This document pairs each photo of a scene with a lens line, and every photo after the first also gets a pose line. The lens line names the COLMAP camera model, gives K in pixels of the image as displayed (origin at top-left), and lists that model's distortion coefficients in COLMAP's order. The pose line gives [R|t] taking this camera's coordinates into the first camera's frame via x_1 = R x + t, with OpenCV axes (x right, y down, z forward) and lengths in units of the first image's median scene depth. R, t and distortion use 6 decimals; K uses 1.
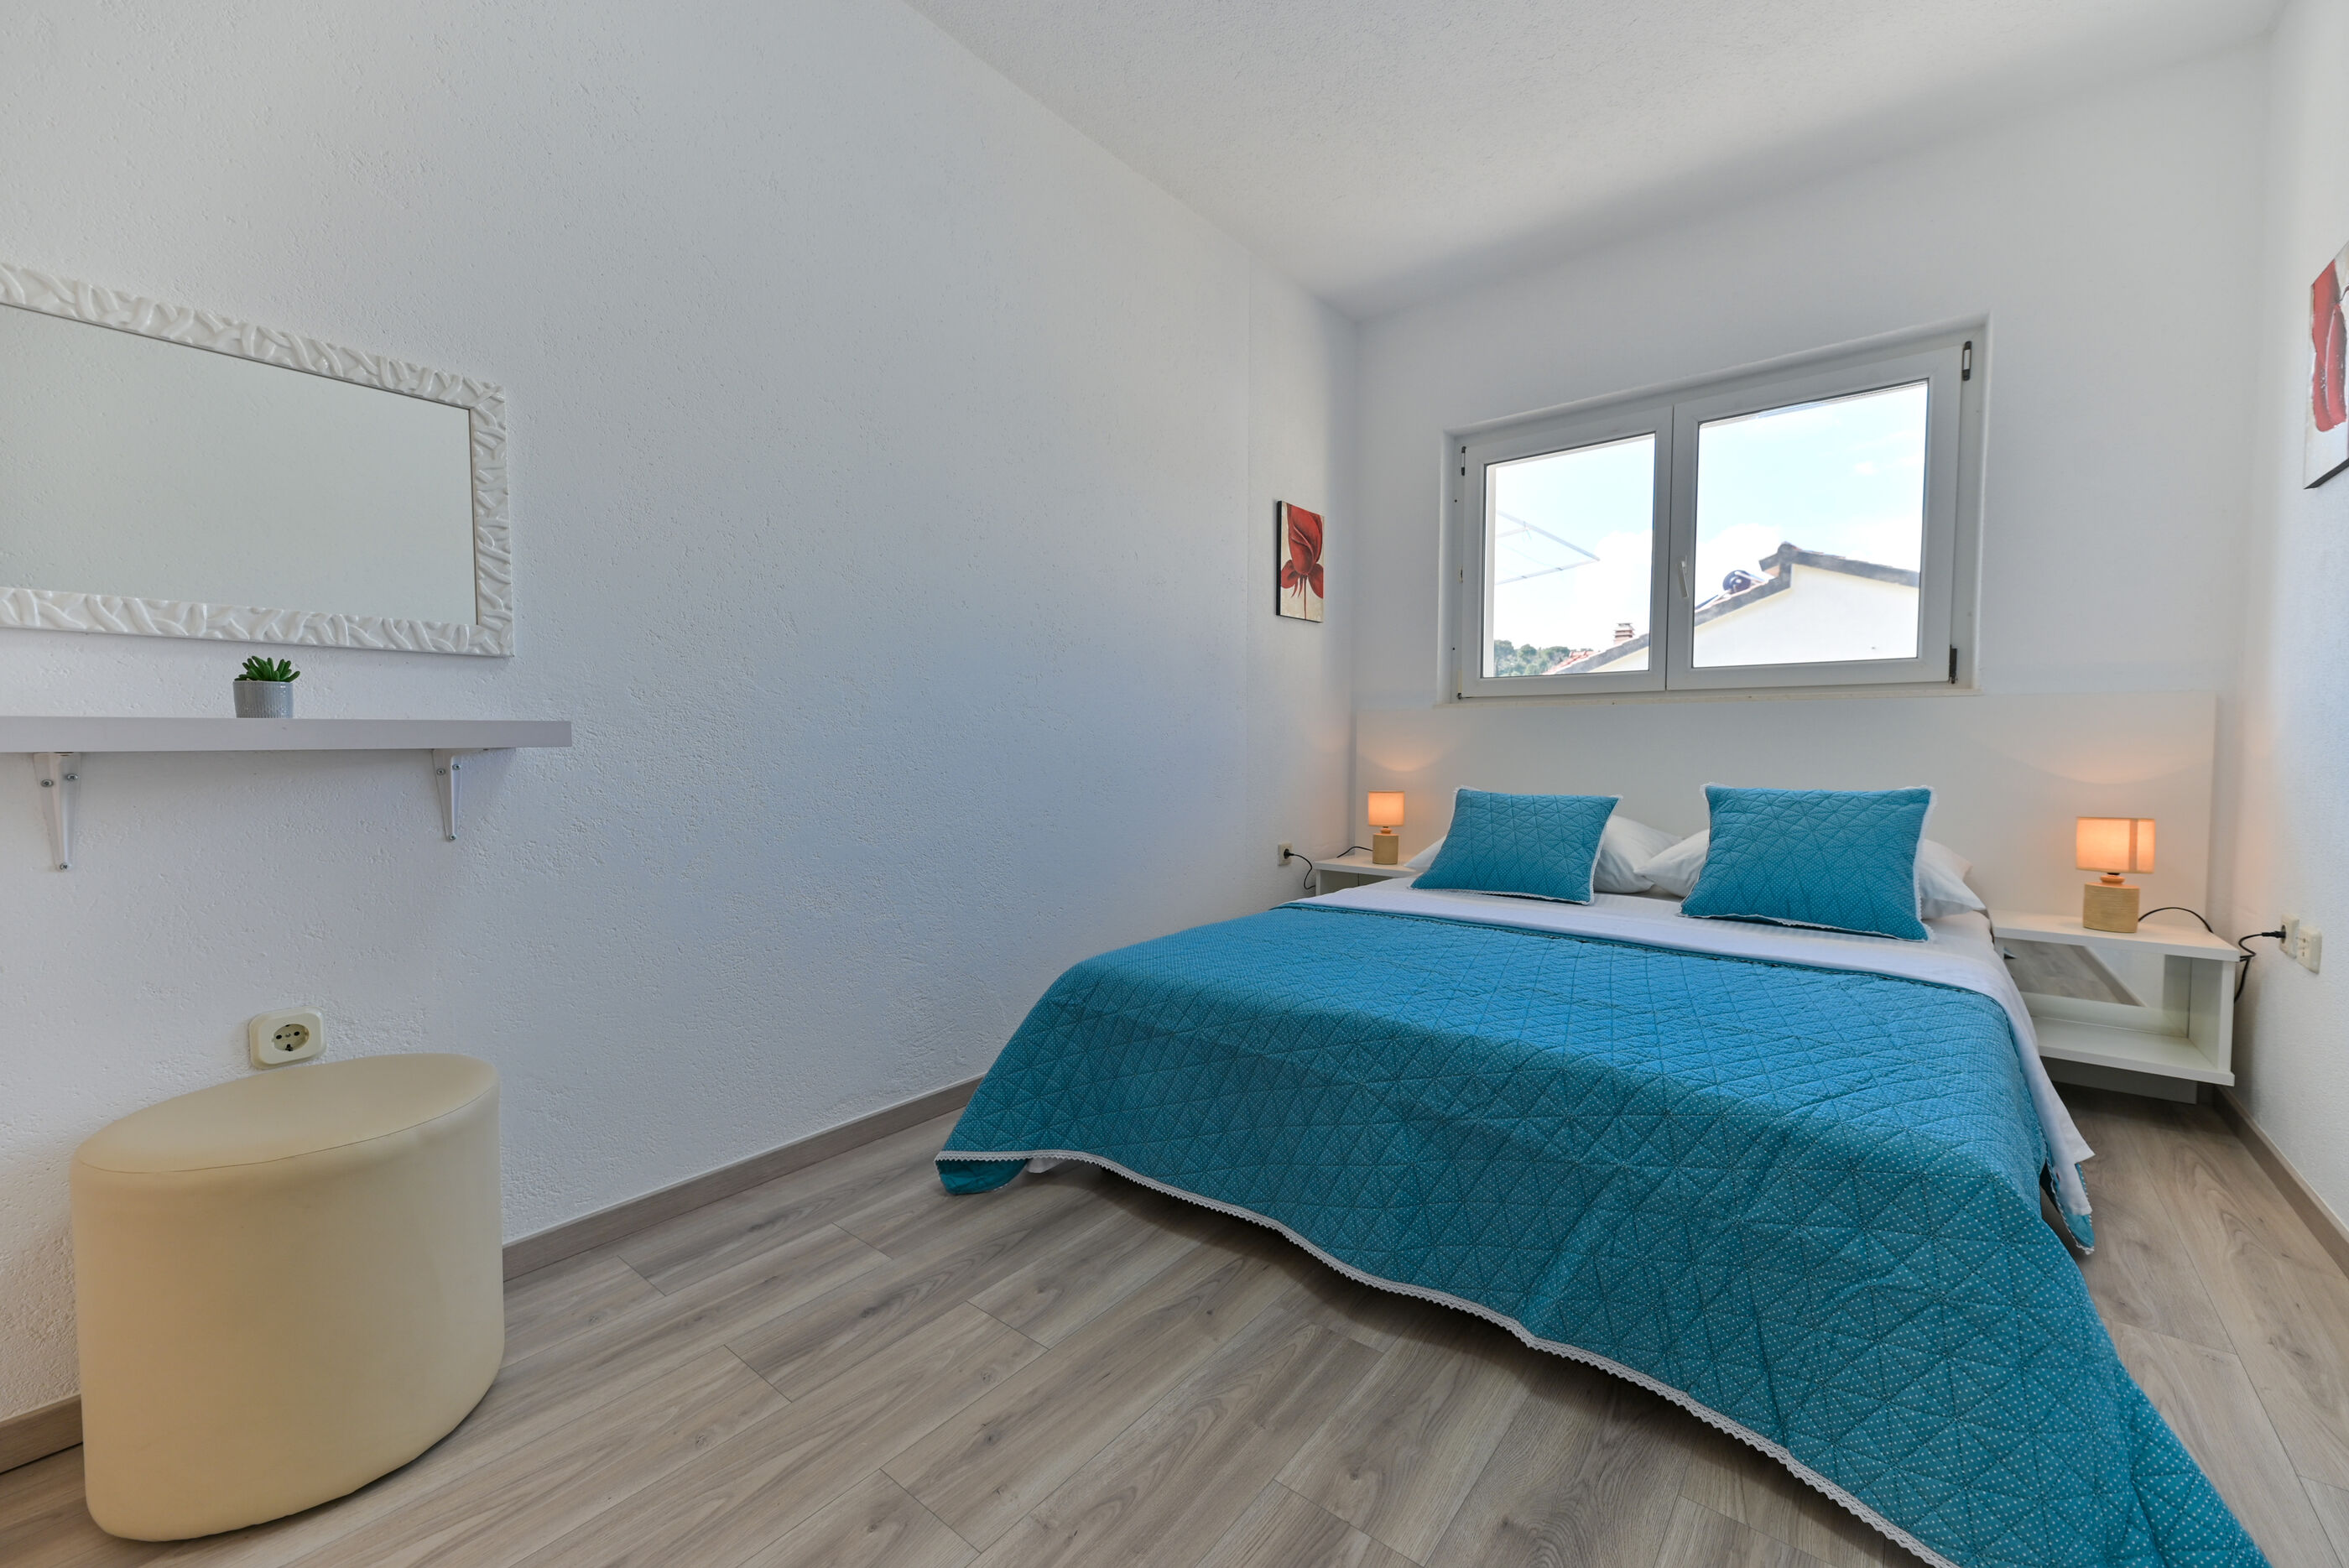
lens RADIAL K [[930.0, 0, 1174.0], [0, 930.0, 787.2], [0, 0, 1]] dist [0.006416, -0.001188]
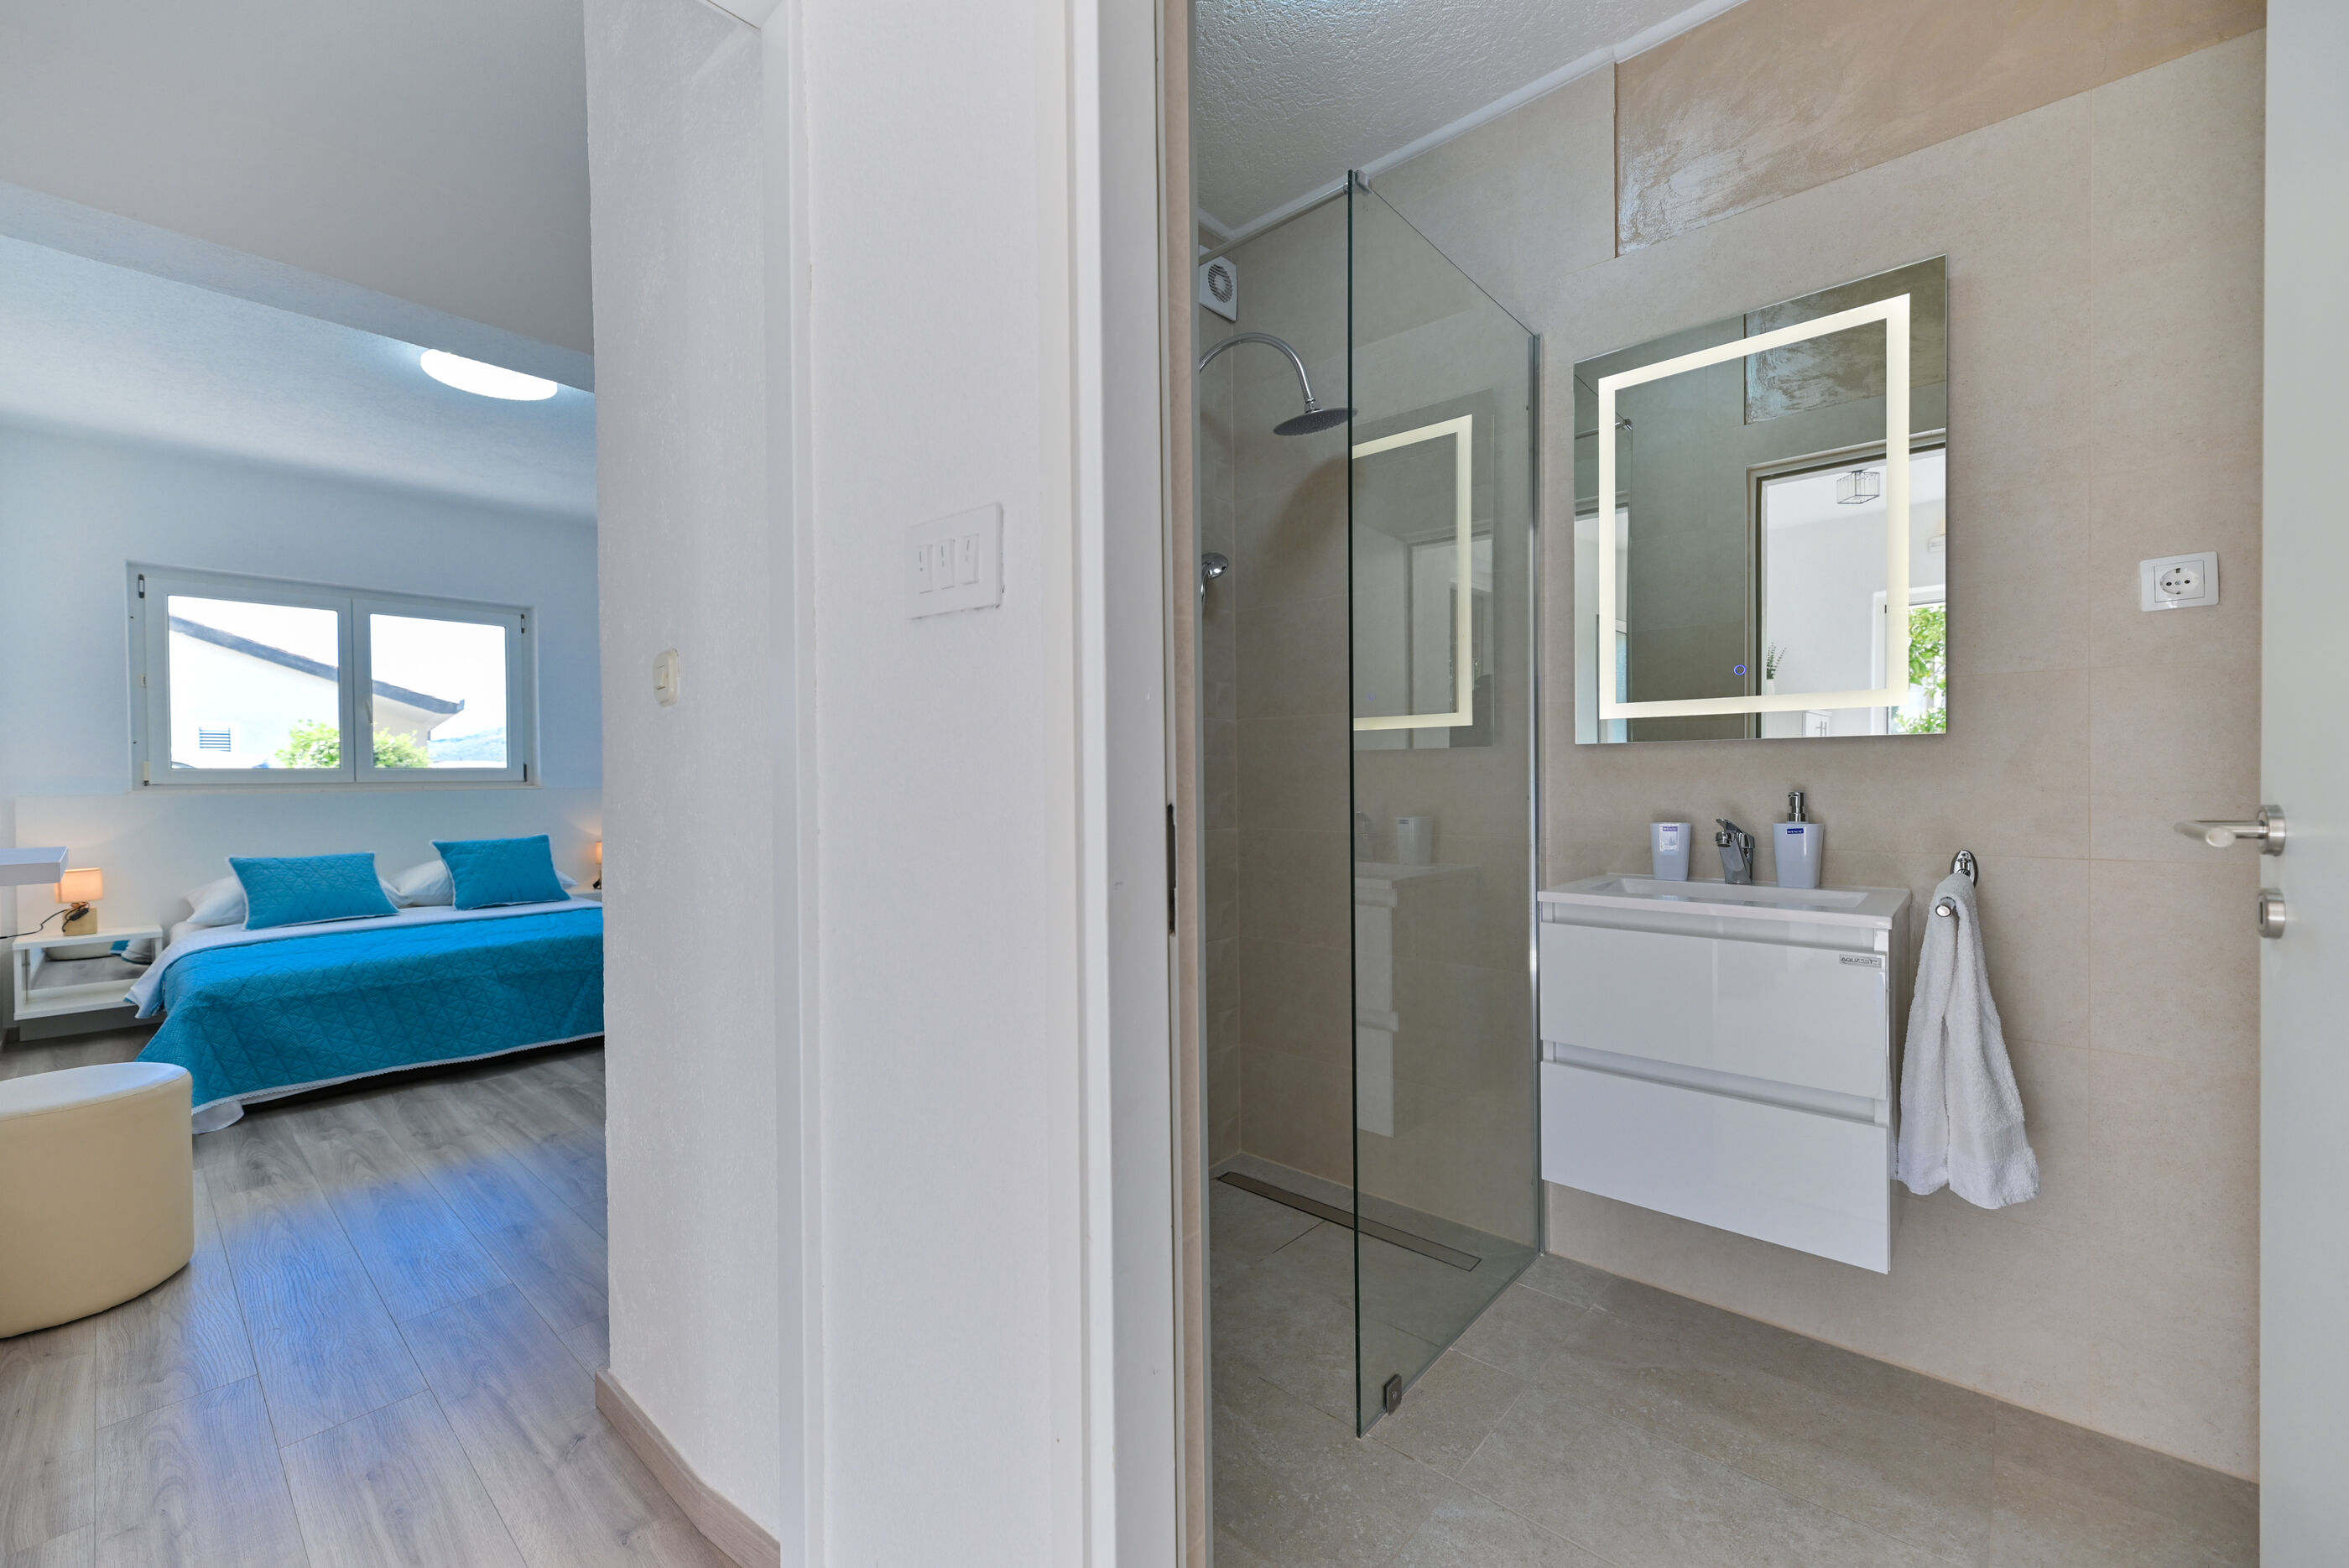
lens RADIAL K [[930.0, 0, 1174.0], [0, 930.0, 787.2], [0, 0, 1]] dist [0.006416, -0.001188]
pose [[0.037813, -0.012677, 0.999204, -1.830273], [0.057301, 0.998302, 0.010497, -0.067617], [-0.997641, 0.056859, 0.038475, -0.761040]]
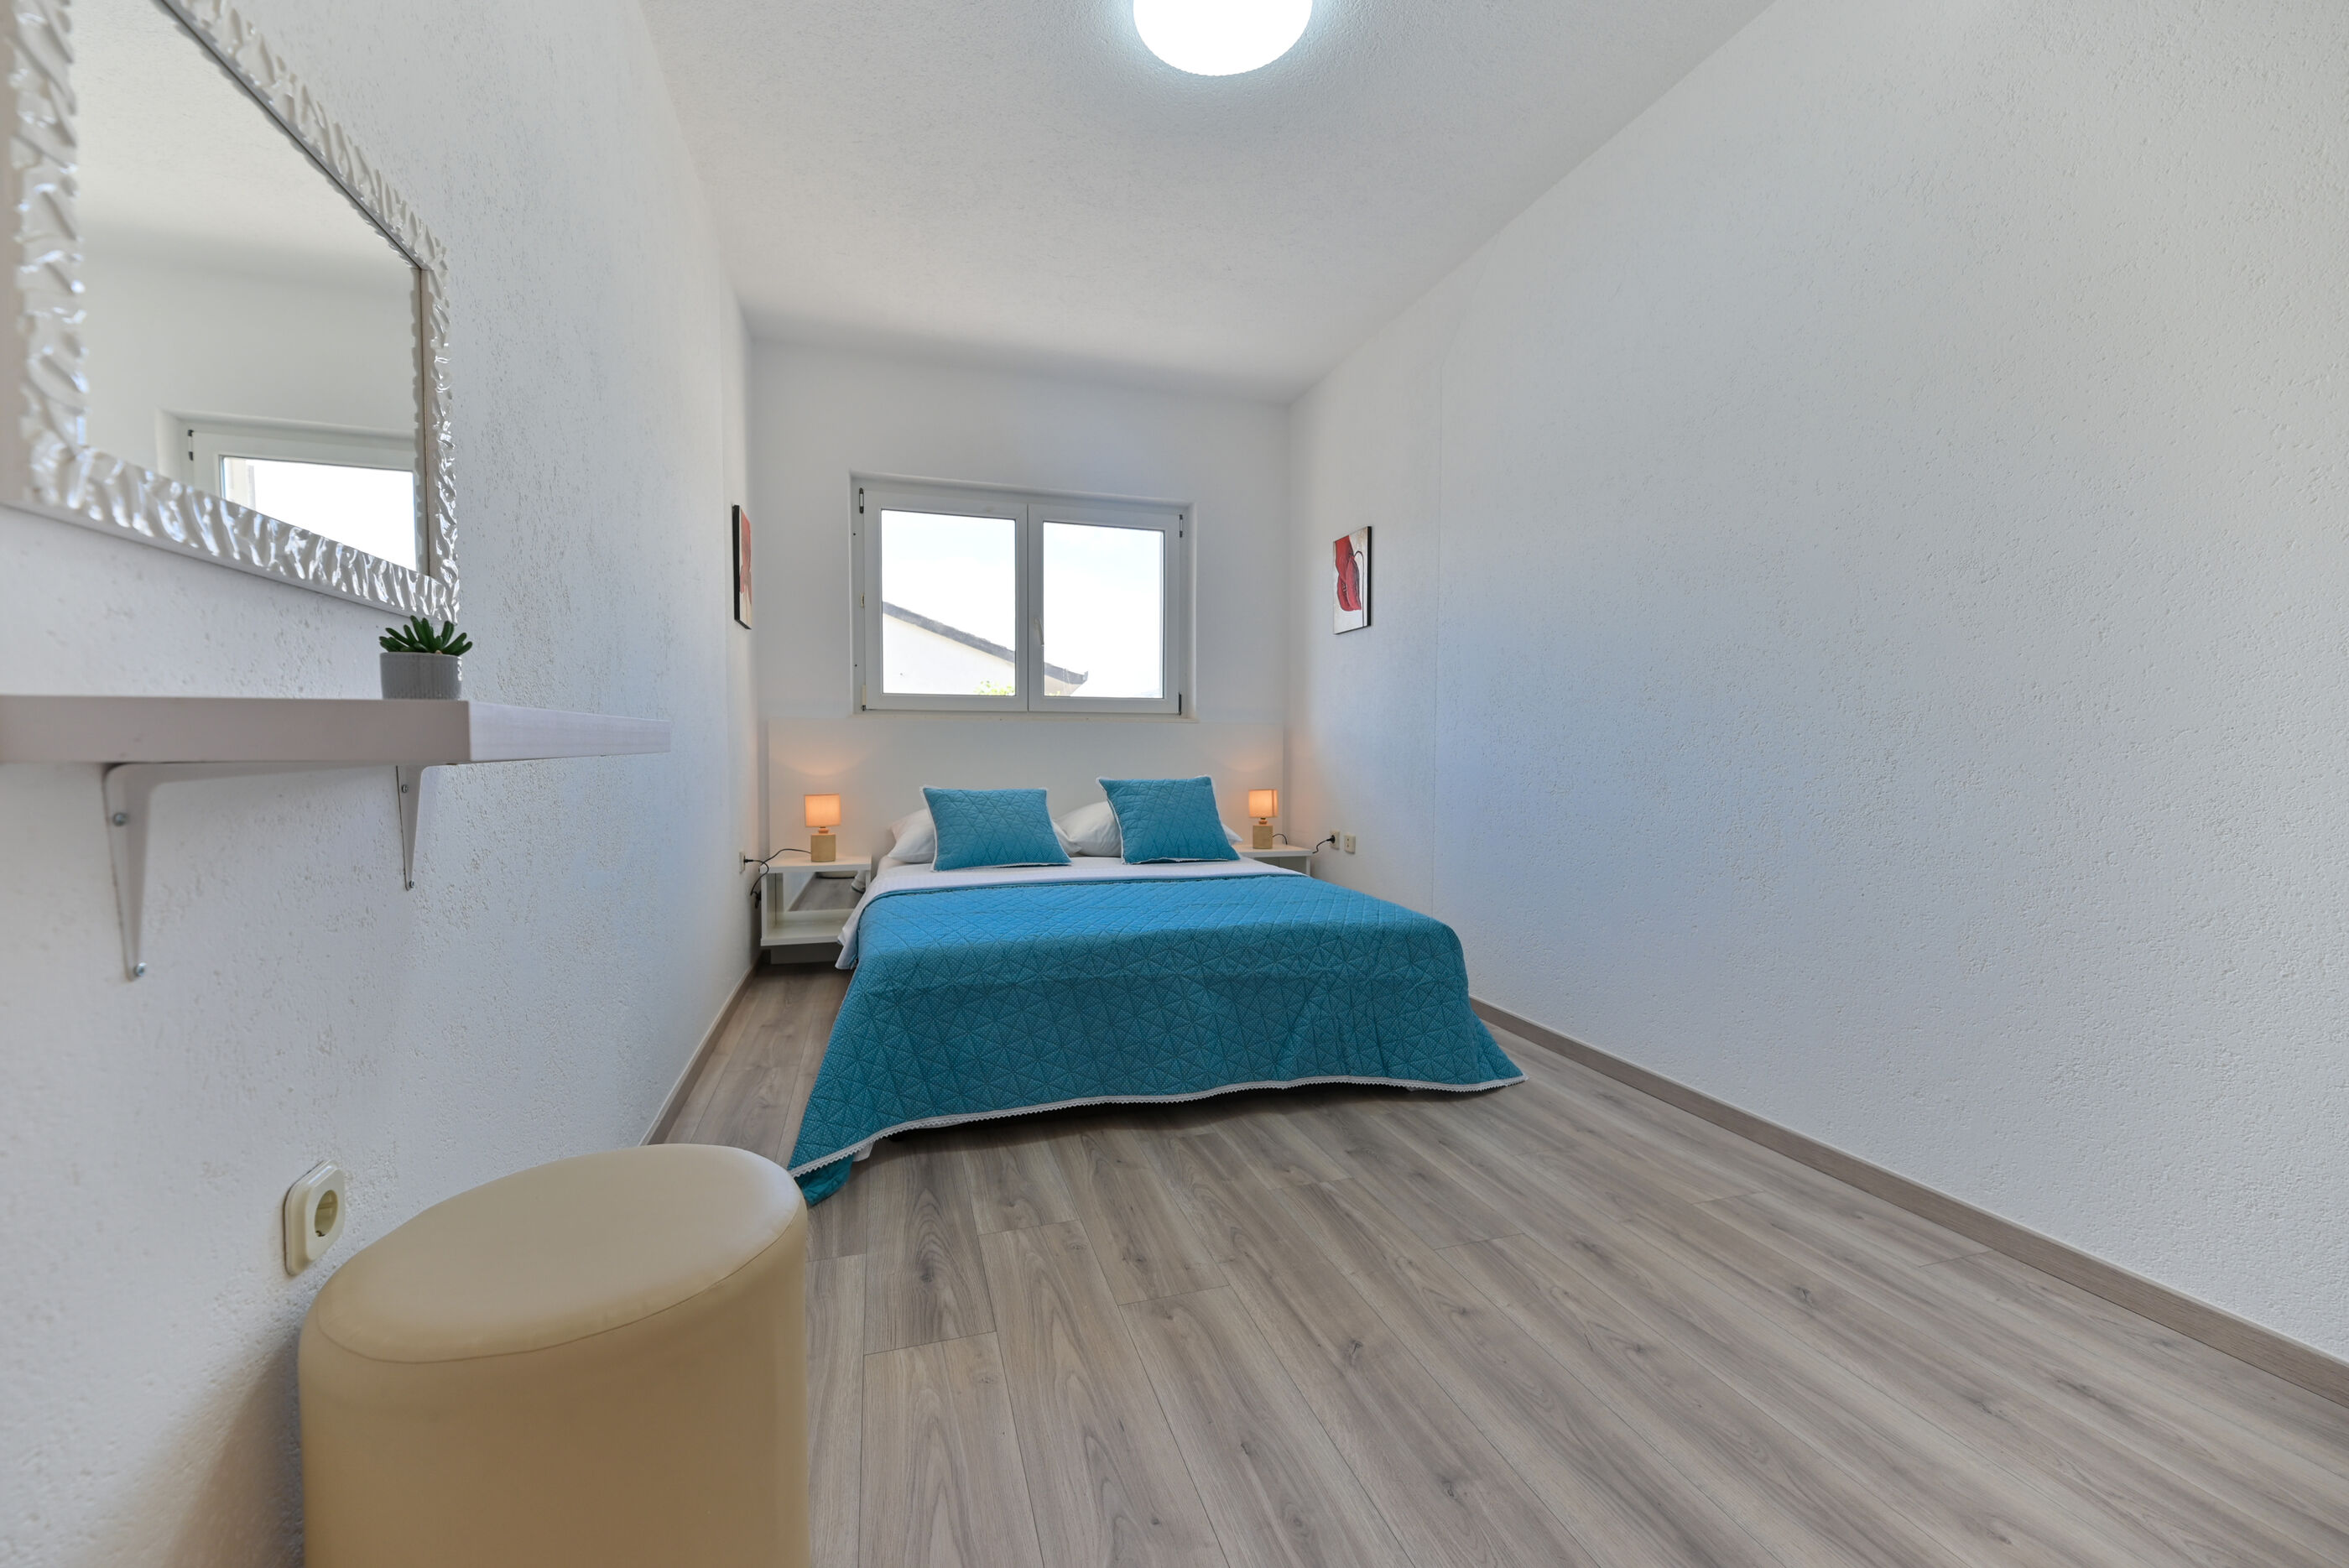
lens RADIAL K [[930.0, 0, 1174.0], [0, 930.0, 787.2], [0, 0, 1]] dist [0.006416, -0.001188]
pose [[0.552266, -0.030617, 0.833106, -0.948616], [0.036596, 0.999252, 0.012463, -0.004350], [-0.832865, 0.023605, 0.552973, 0.141107]]
